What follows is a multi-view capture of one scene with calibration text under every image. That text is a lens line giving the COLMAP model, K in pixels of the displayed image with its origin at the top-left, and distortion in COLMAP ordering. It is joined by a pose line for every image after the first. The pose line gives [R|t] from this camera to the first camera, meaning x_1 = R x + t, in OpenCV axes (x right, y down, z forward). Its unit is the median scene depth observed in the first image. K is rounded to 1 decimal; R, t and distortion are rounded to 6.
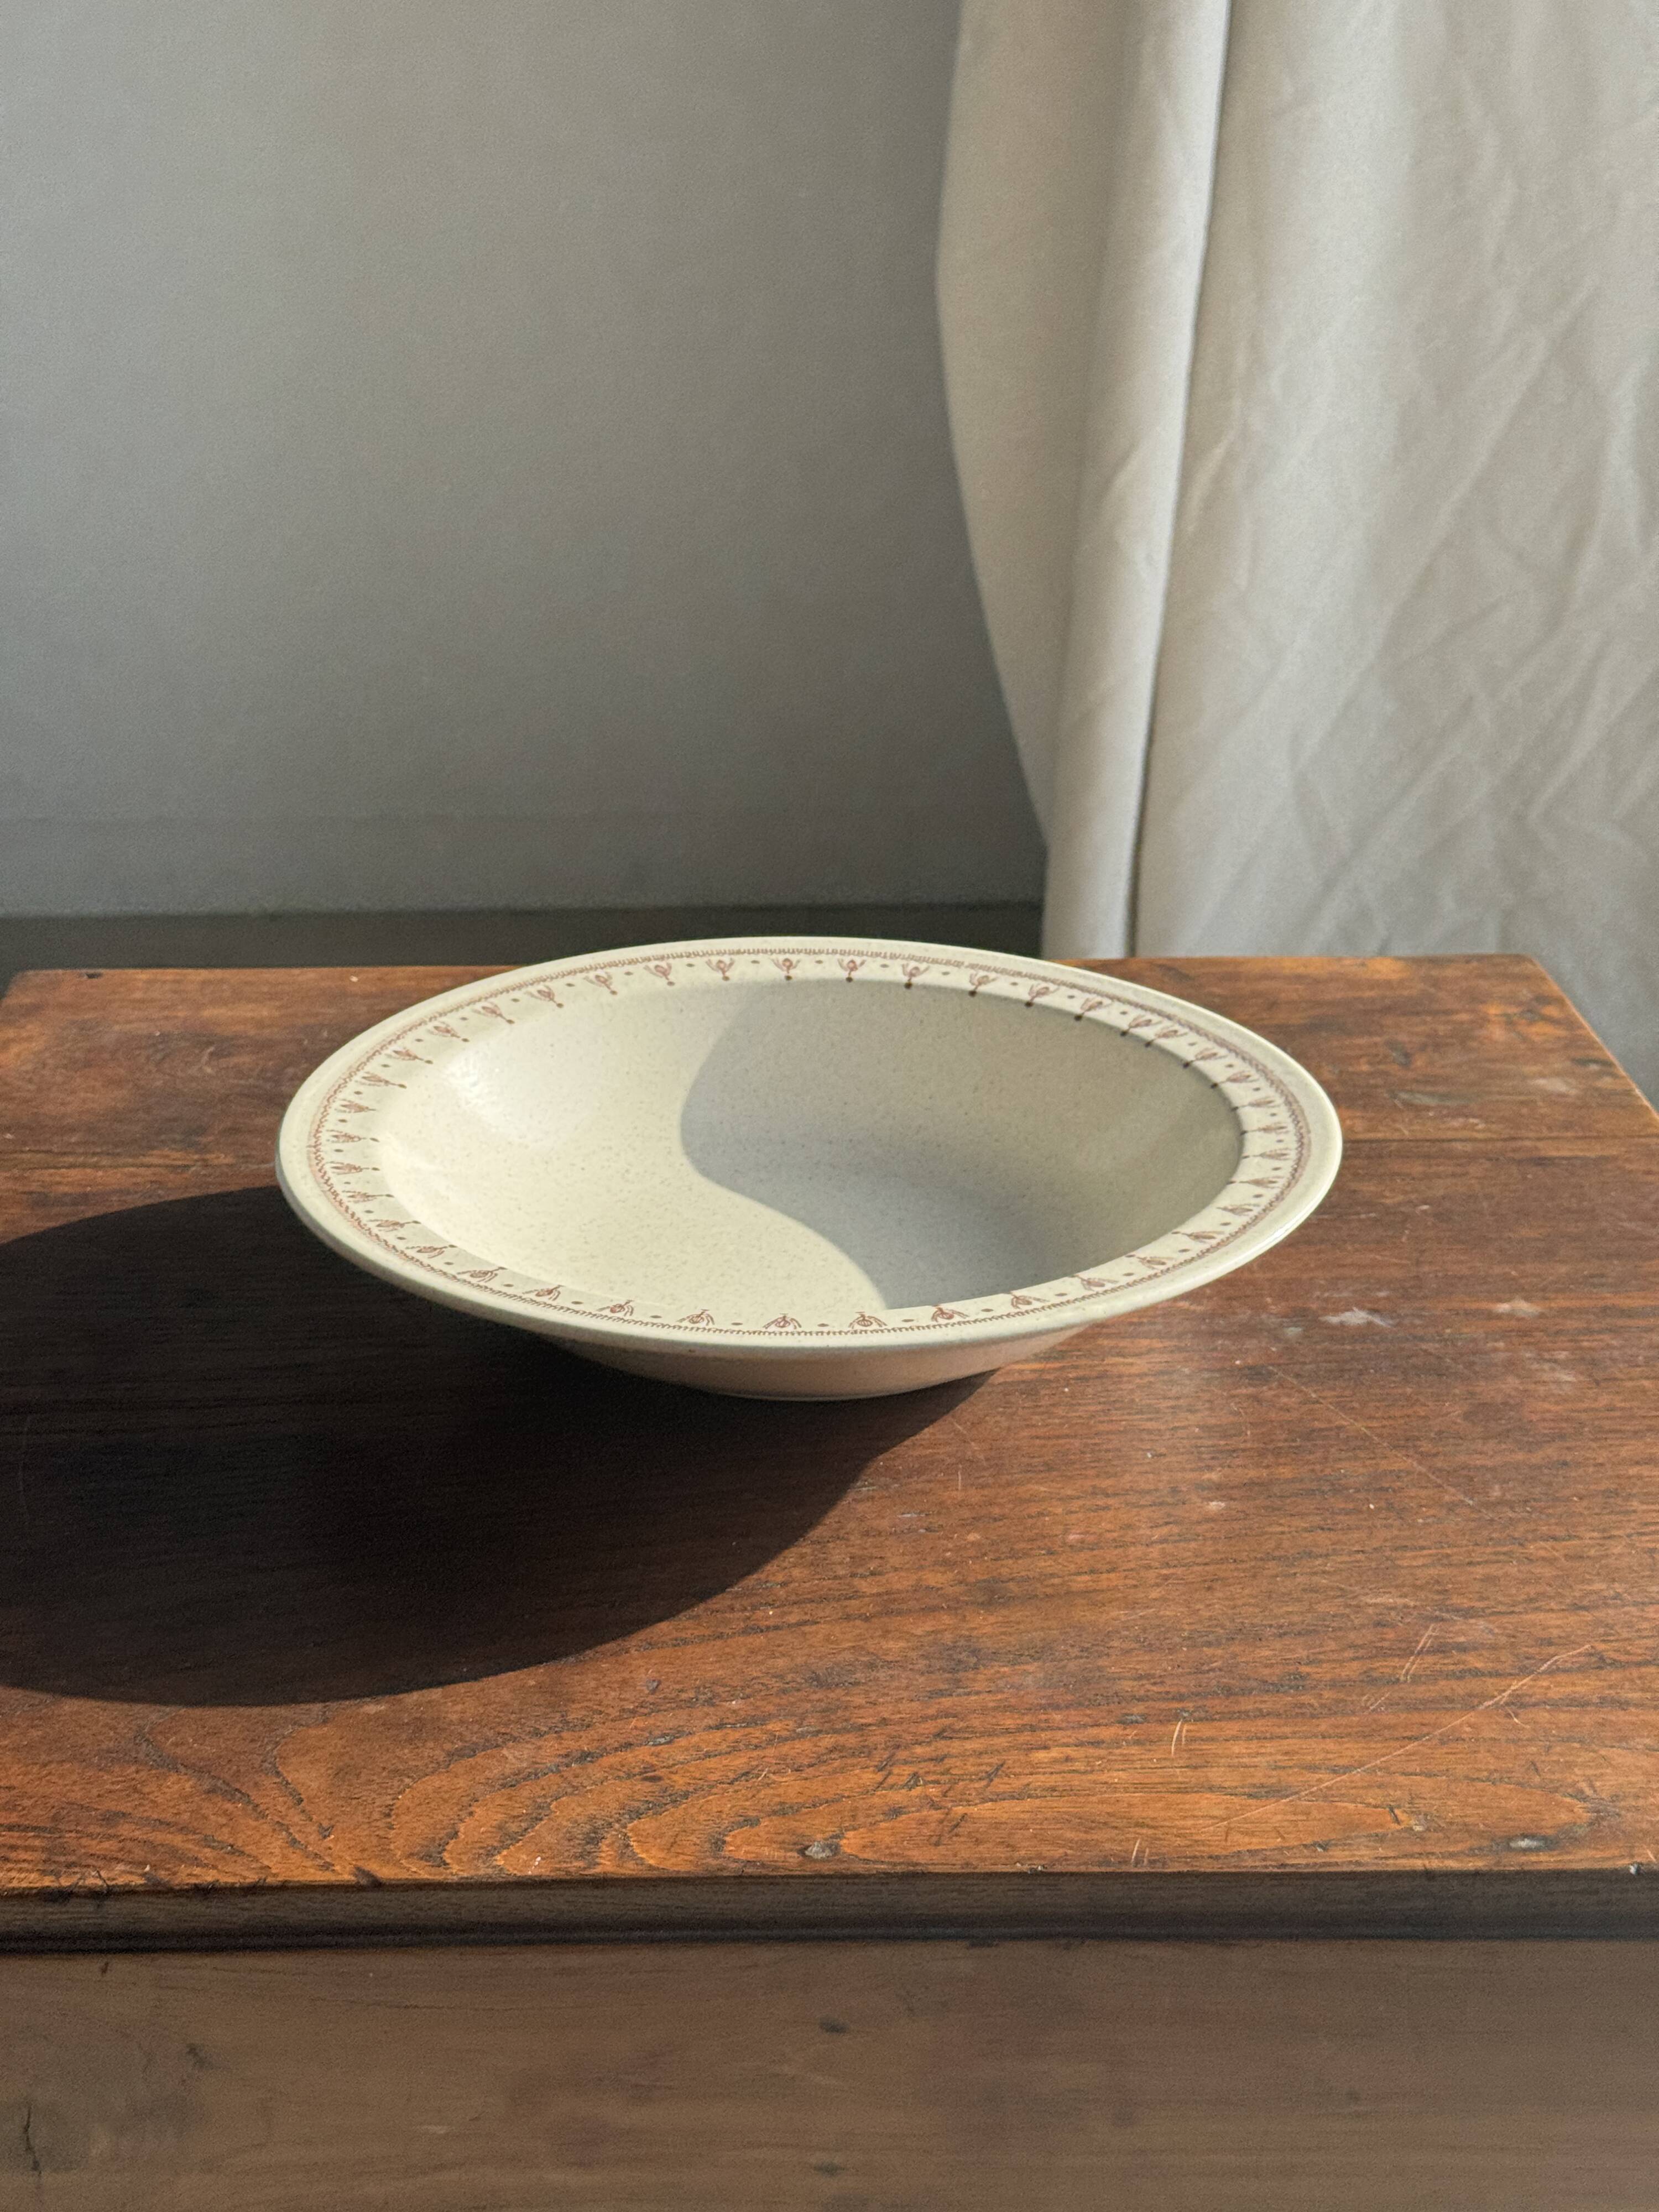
lens RADIAL K [[3122.6, 0, 837.2], [0, 3122.6, 1110.8], [0, 0, 1]] dist [0.175699, -0.404096]
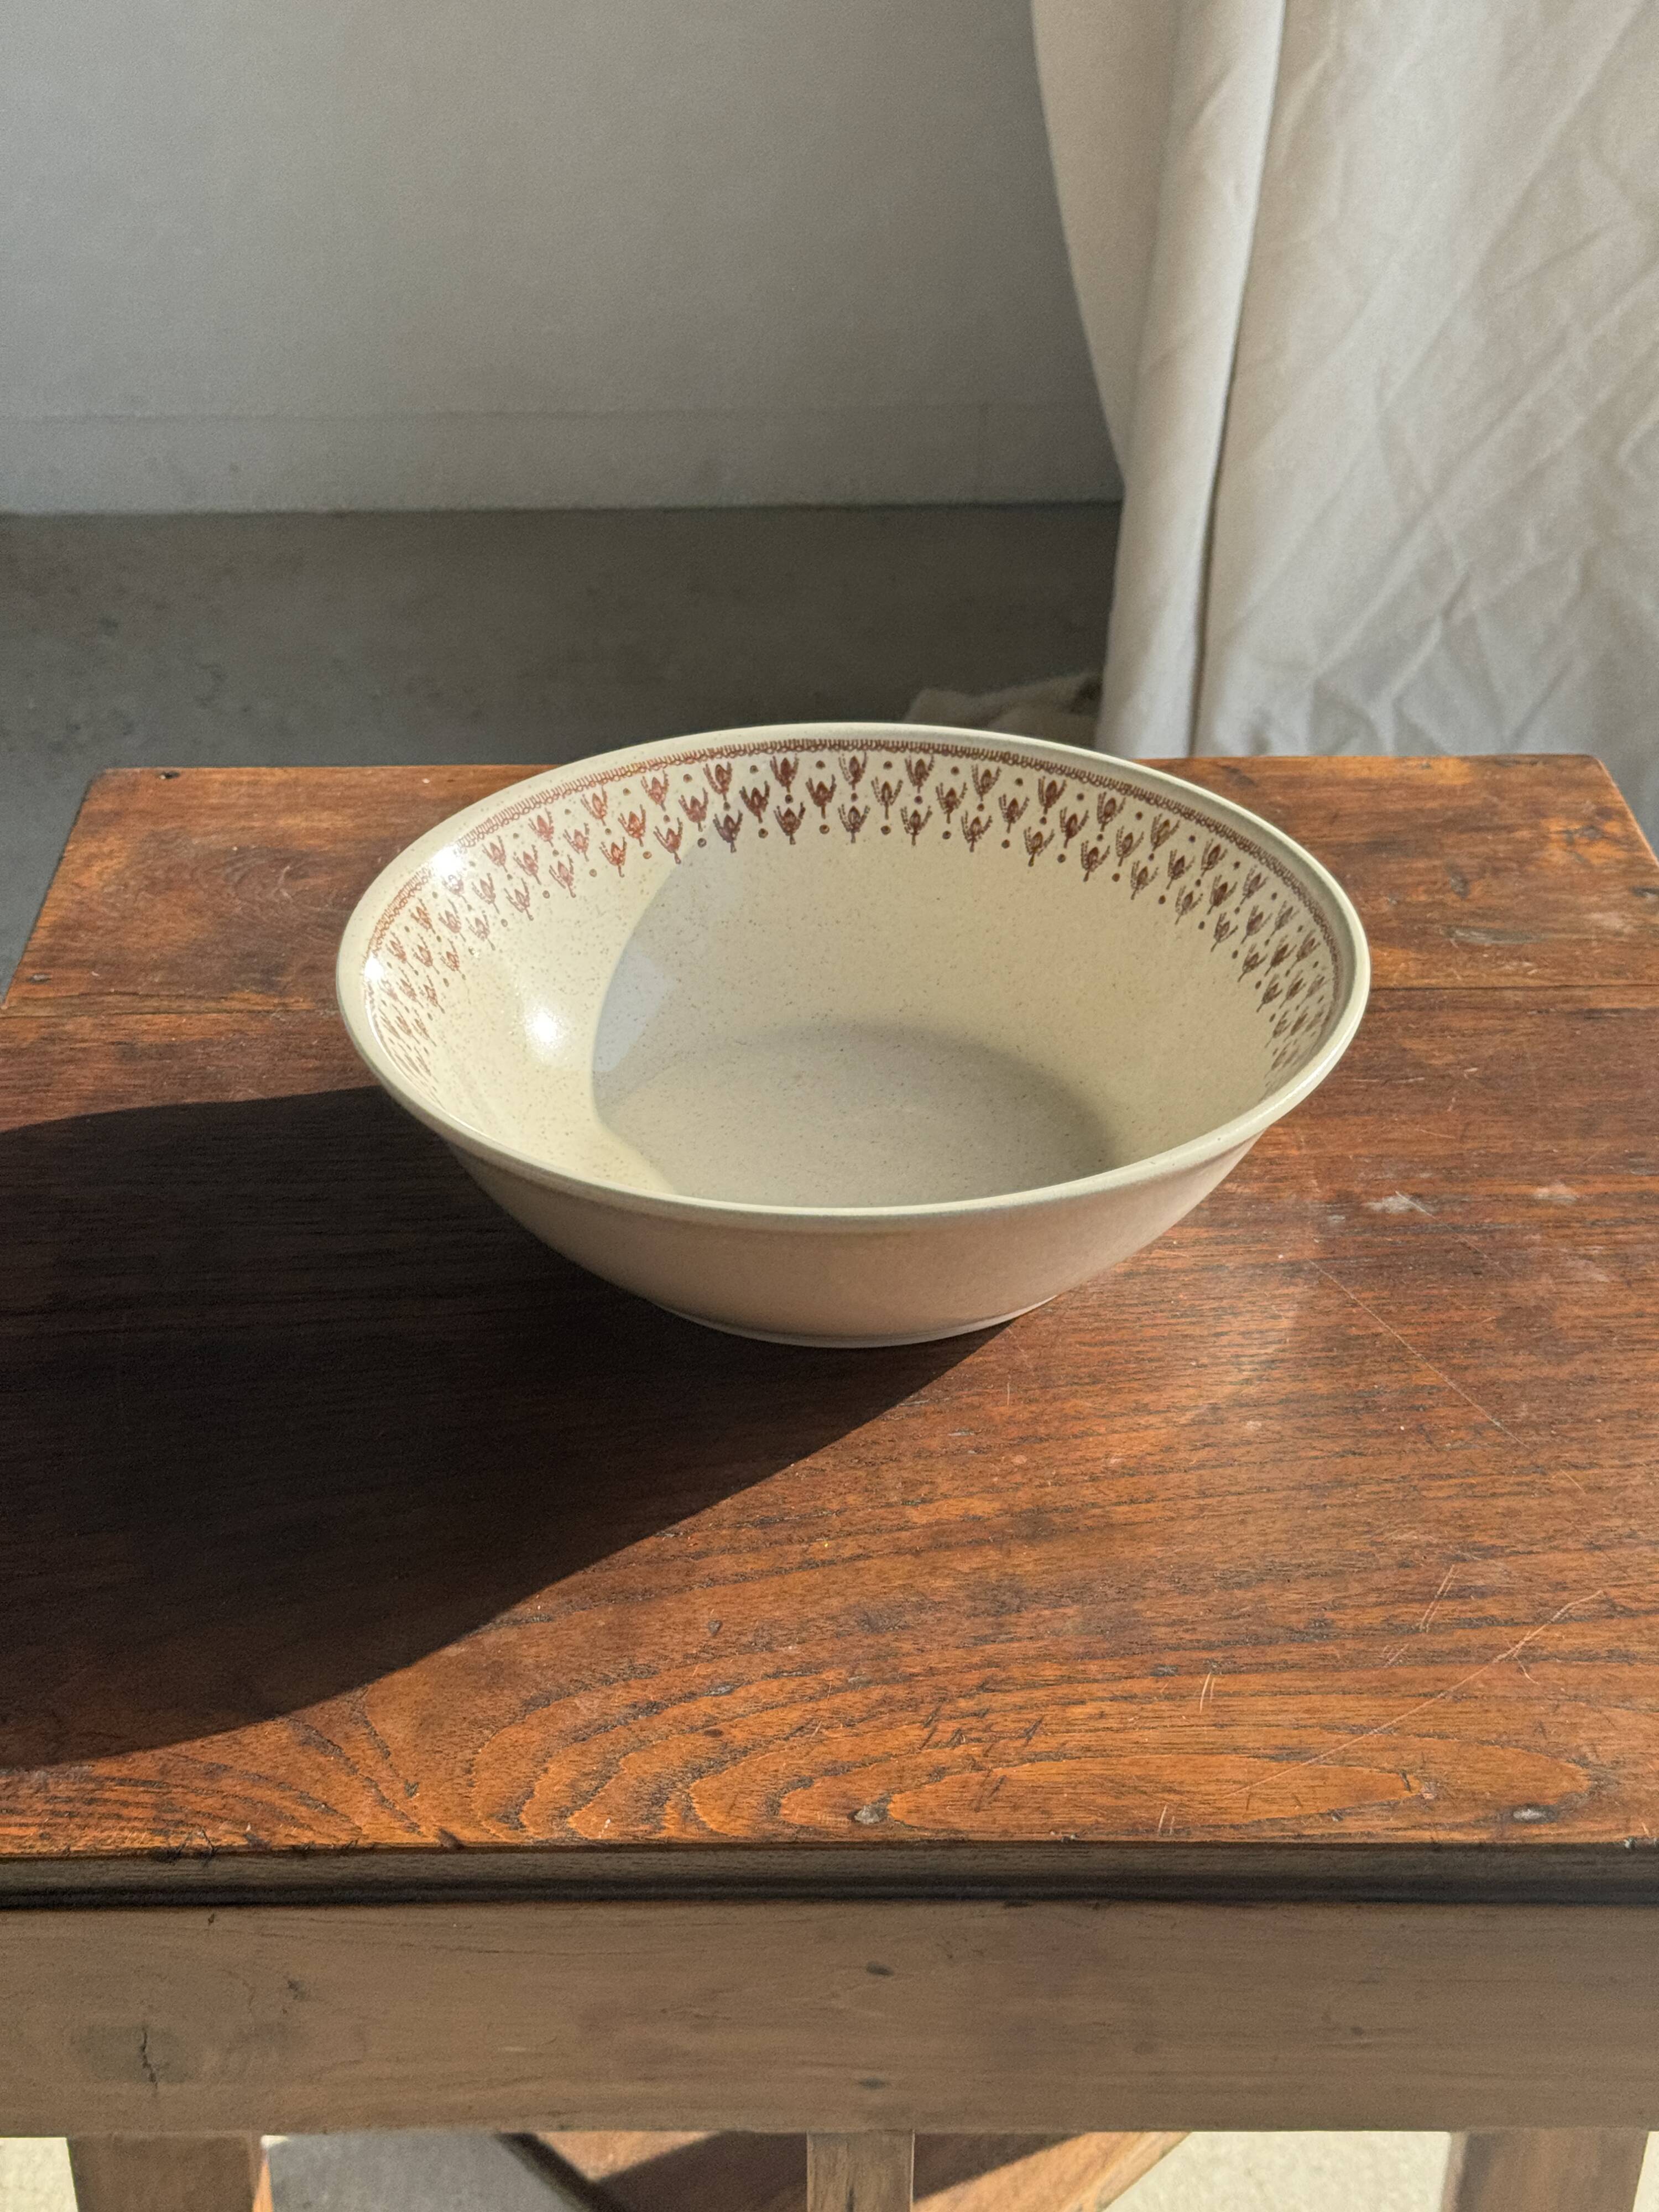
lens RADIAL K [[3114.6, 0, 831.1], [0, 3114.6, 1105.1], [0, 0, 1]] dist [0.180575, -0.418854]
pose [[0.999633, 0.014930, -0.022618, 0.002113], [-0.011031, 0.986457, 0.163650, -0.158885], [0.024755, -0.163341, 0.986259, -0.017725]]
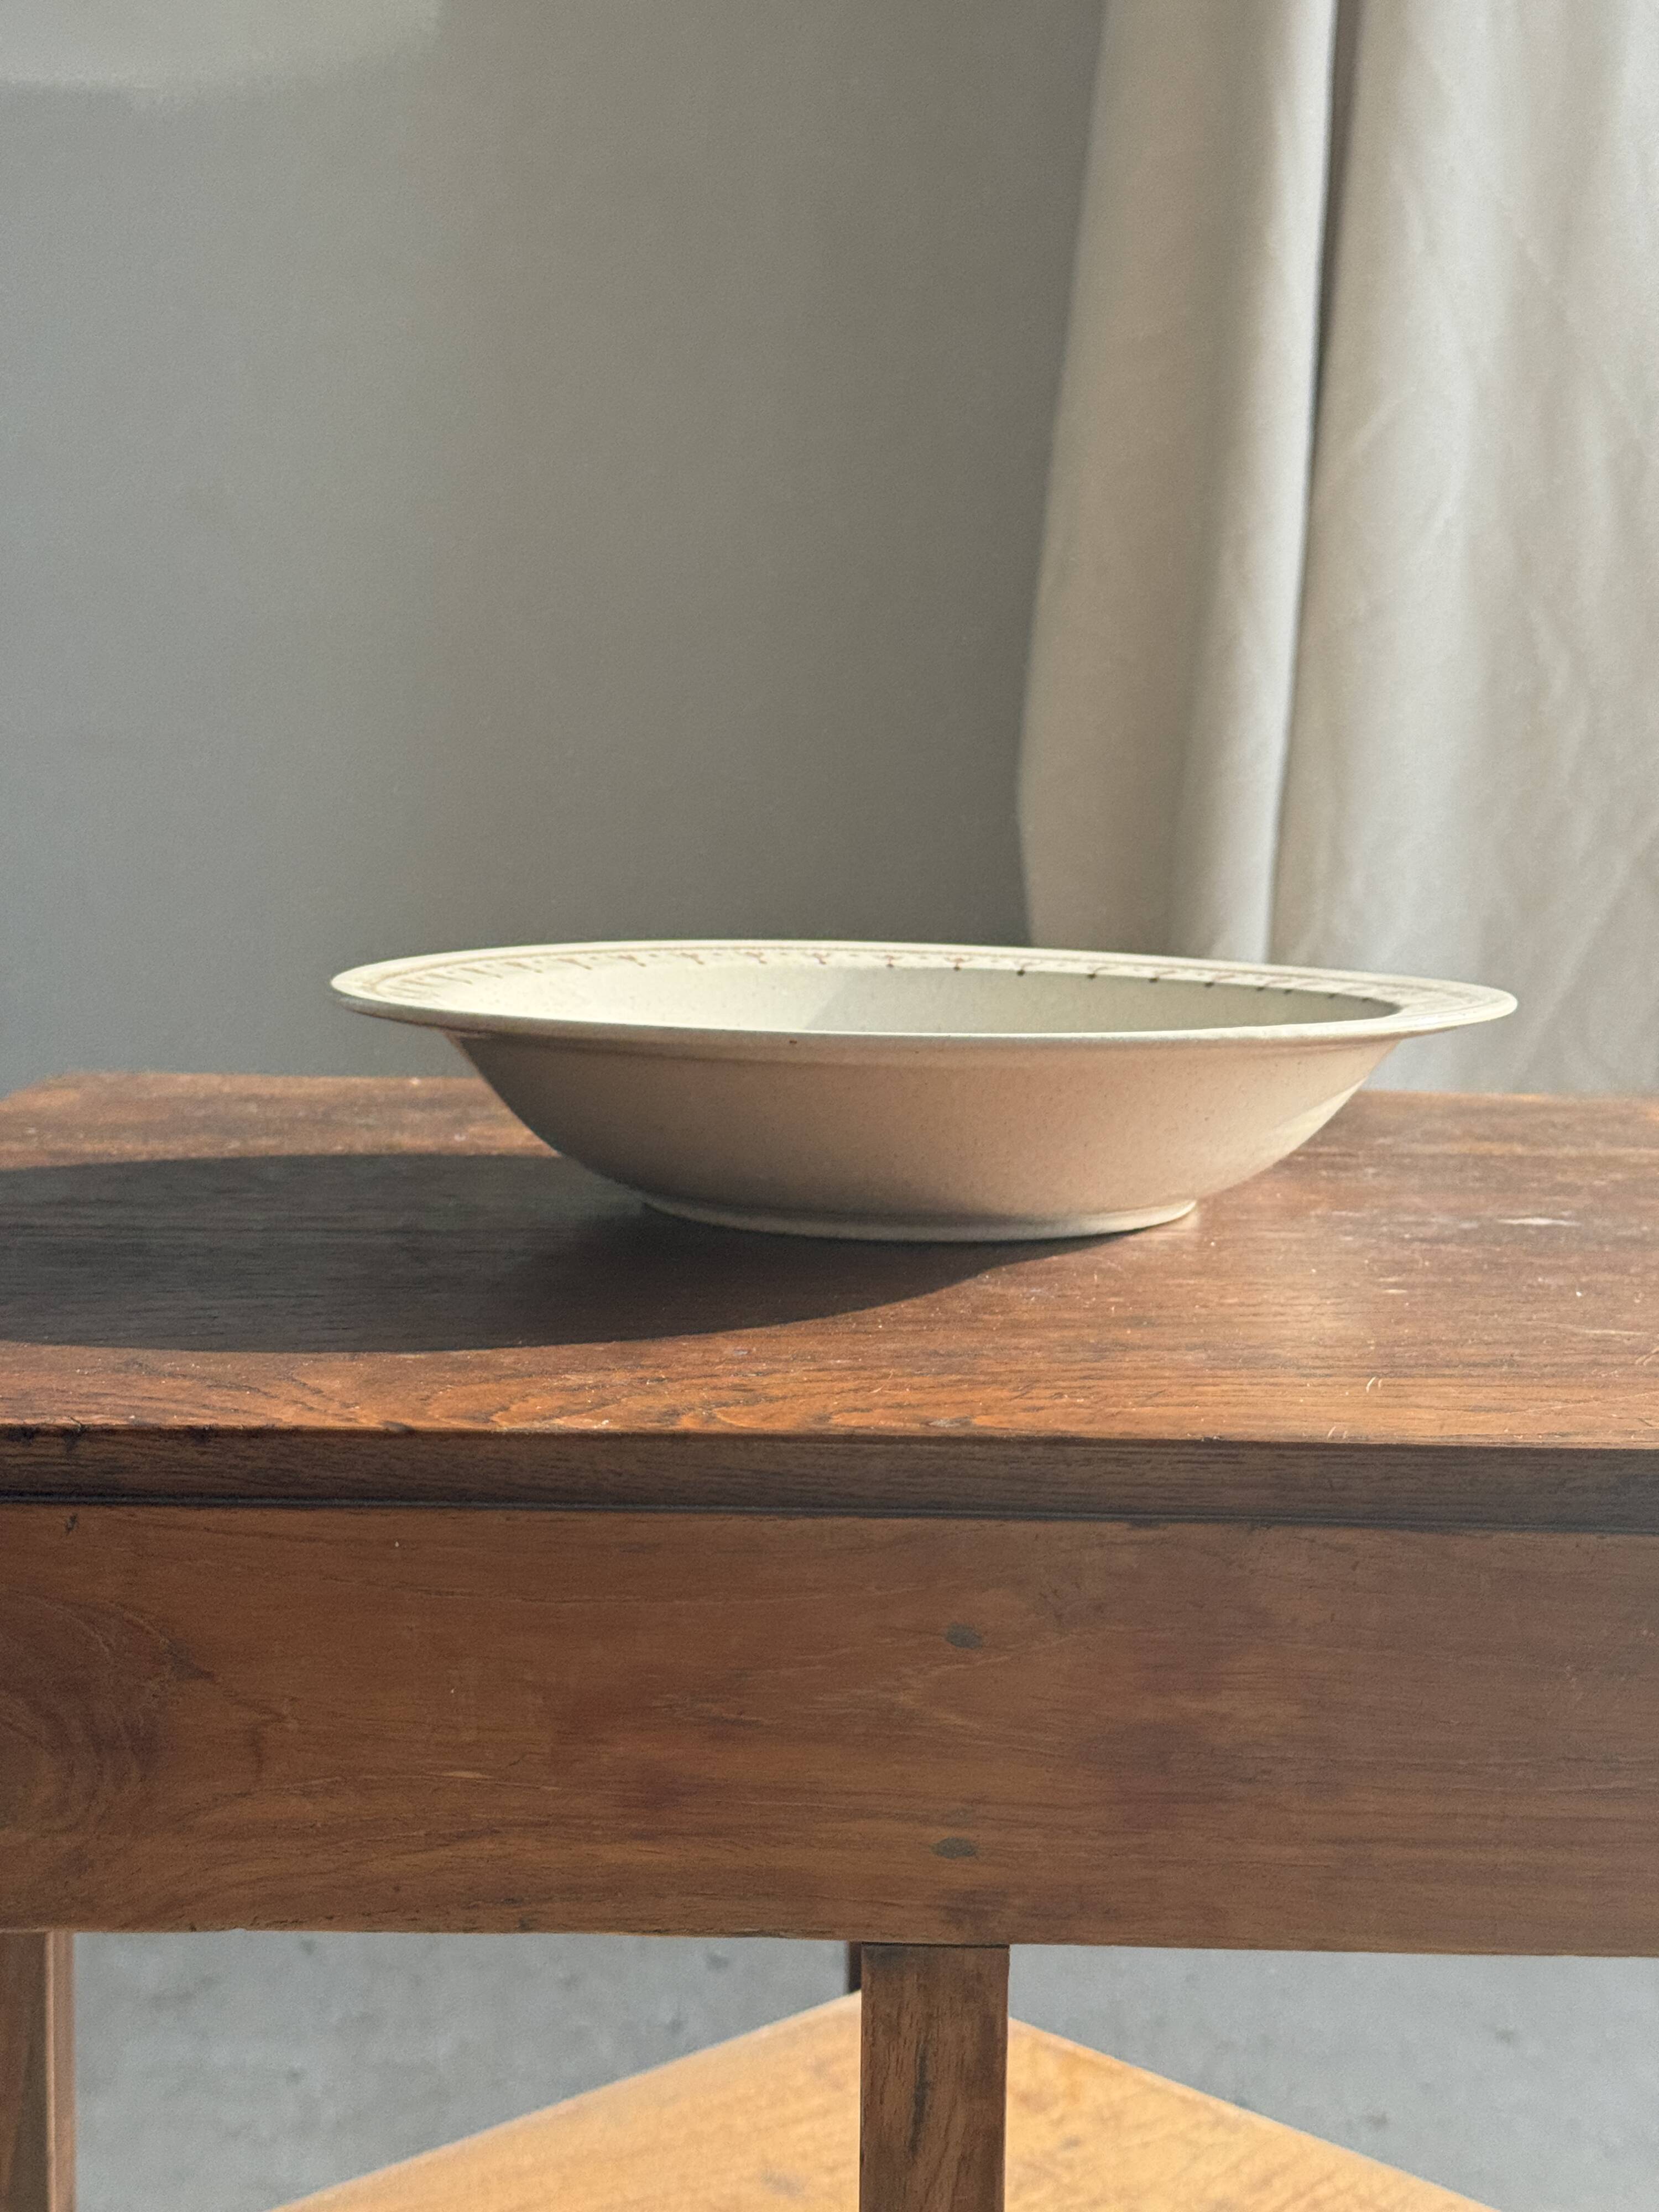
lens RADIAL K [[3132.6, 0, 851.1], [0, 3132.6, 1100.4], [0, 0, 1]] dist [0.158367, -0.033291]
pose [[0.999806, 0.010696, -0.016521, -0.015614], [-0.014632, 0.965368, -0.260482, 0.319838], [0.013162, 0.260673, 0.965337, 0.161187]]
